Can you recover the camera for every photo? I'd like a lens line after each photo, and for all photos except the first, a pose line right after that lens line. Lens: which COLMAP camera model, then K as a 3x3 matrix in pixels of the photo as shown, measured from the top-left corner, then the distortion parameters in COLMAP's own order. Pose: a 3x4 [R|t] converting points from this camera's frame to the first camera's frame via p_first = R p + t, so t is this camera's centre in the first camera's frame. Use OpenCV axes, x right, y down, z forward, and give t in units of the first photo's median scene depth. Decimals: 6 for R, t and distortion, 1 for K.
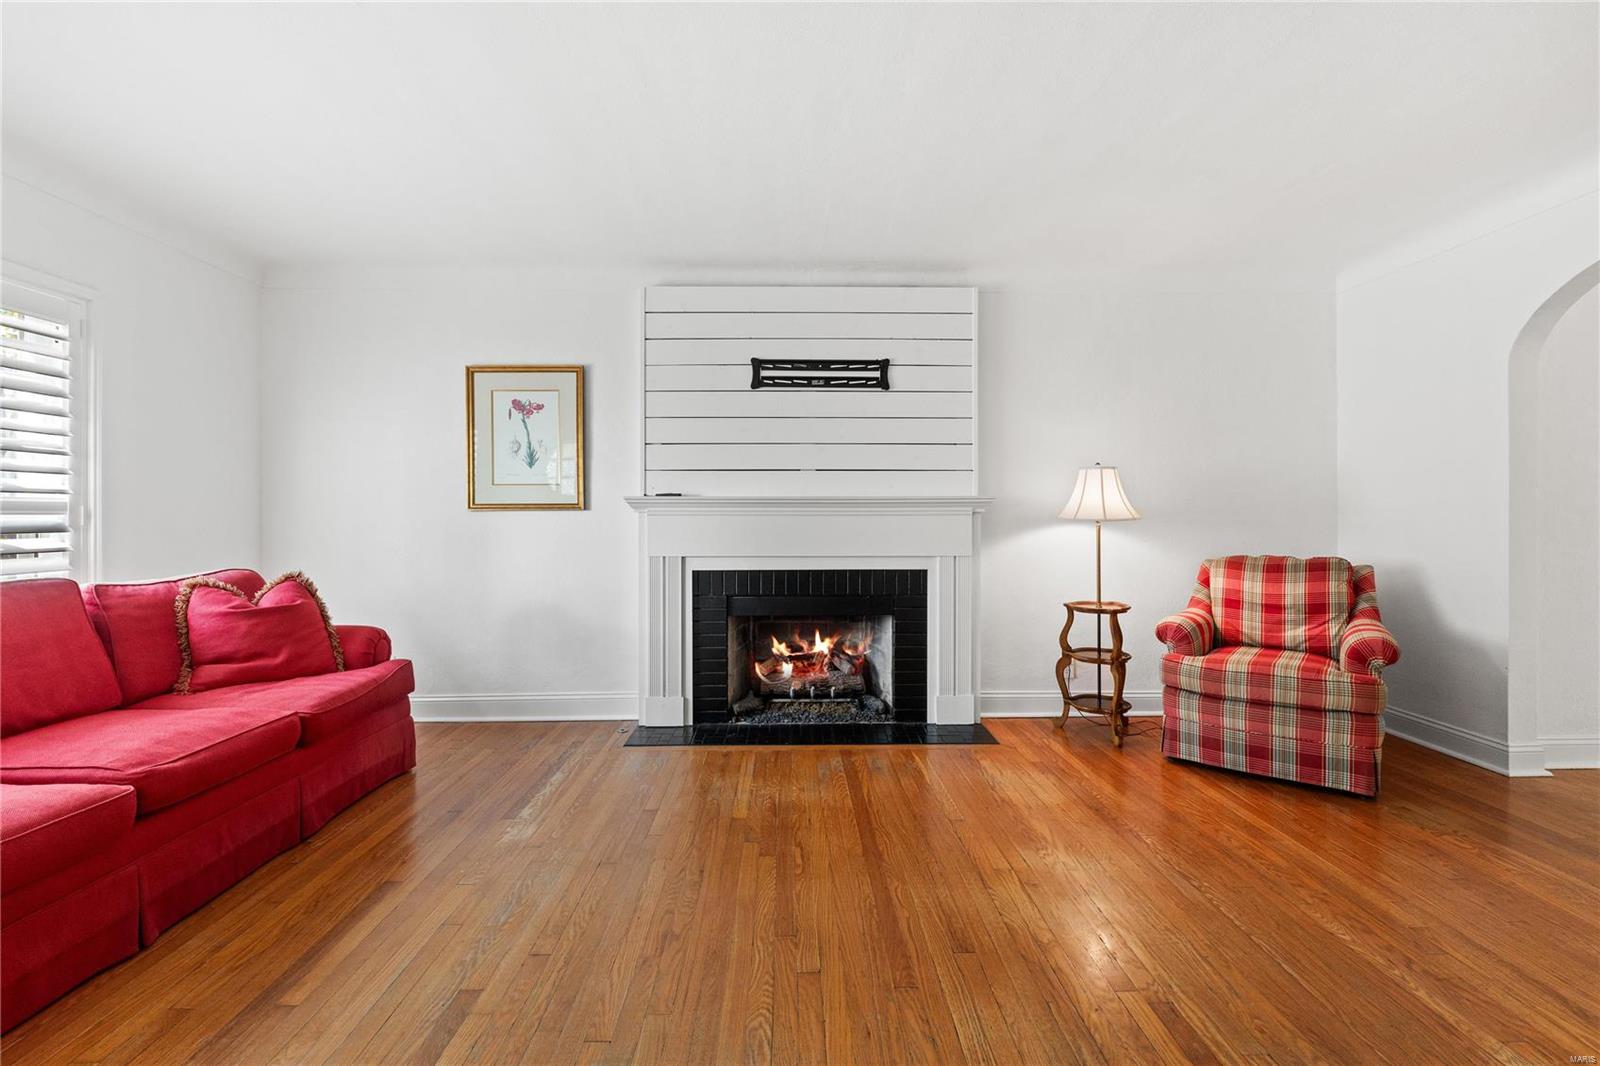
lens RADIAL K [[686.6, 0, 807.0], [0, 686.6, 532.2], [0, 0, 1]] dist [-0.002416, -0.001364]
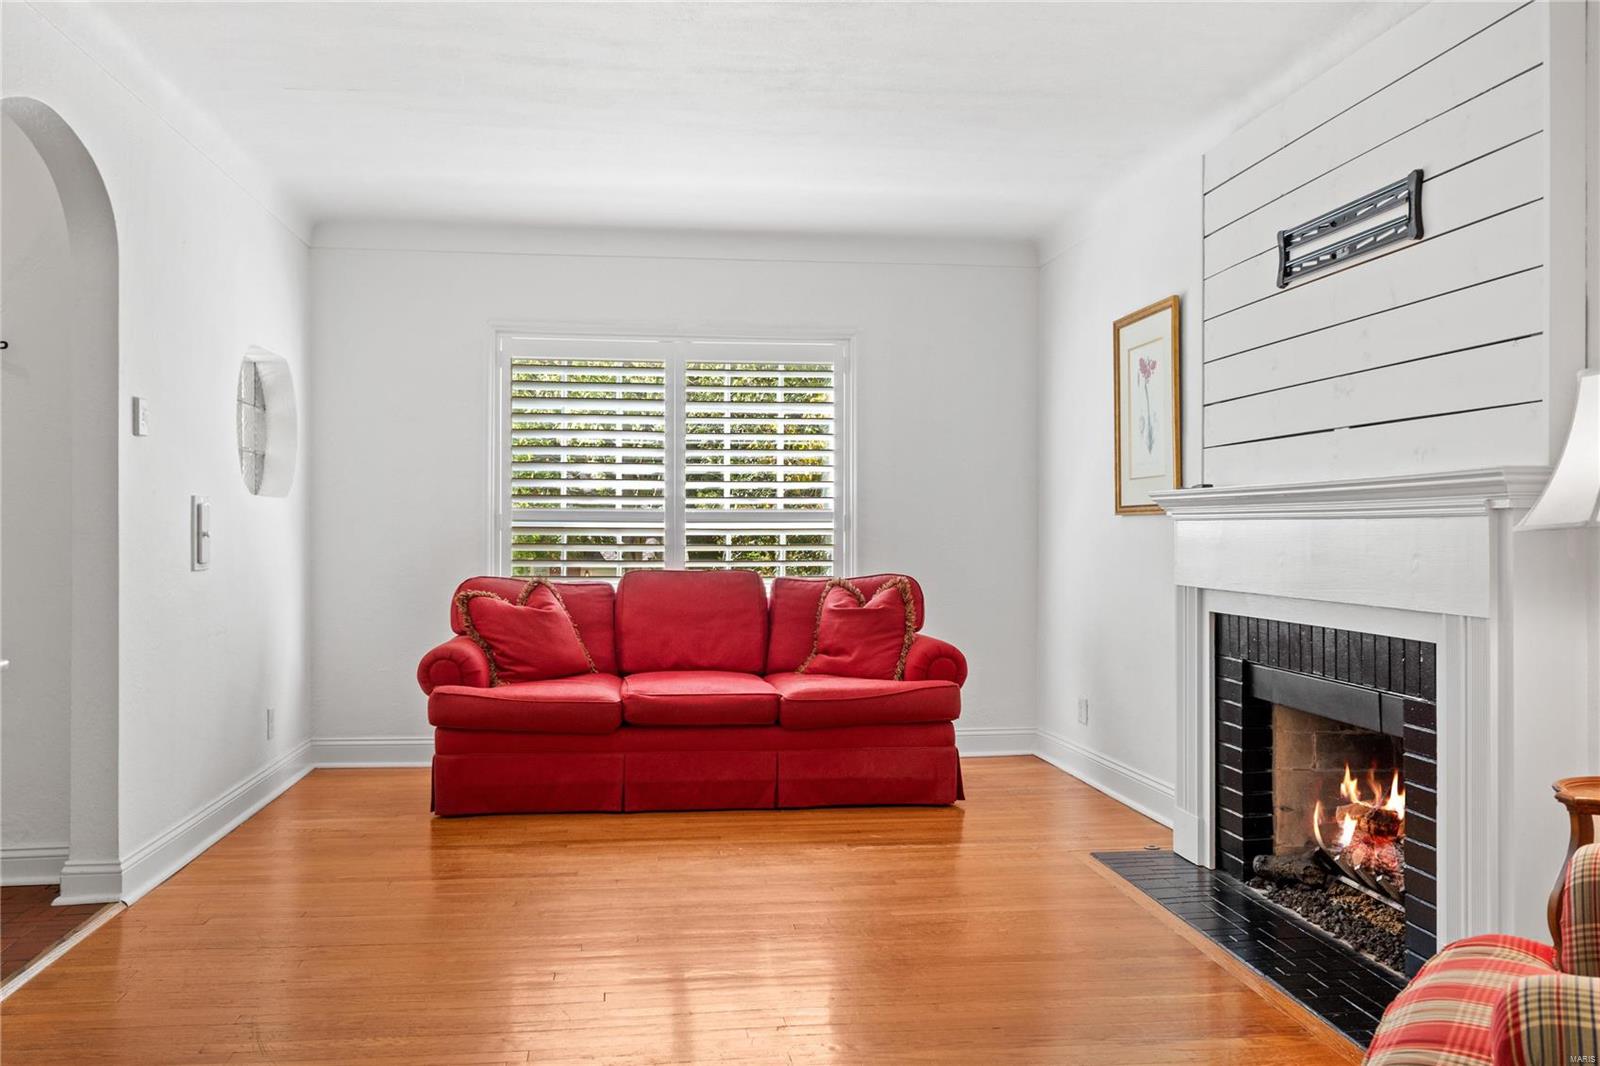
lens RADIAL K [[1414.2, 0, 796.8], [0, 1414.2, 524.7], [0, 0, 1]] dist [0.014946, 0.007029]
pose [[0.079655, 0.002520, -0.996819, 1.001485], [-0.024503, 0.999700, 0.000569, -0.013527], [0.996521, 0.024380, 0.079693, 0.532576]]
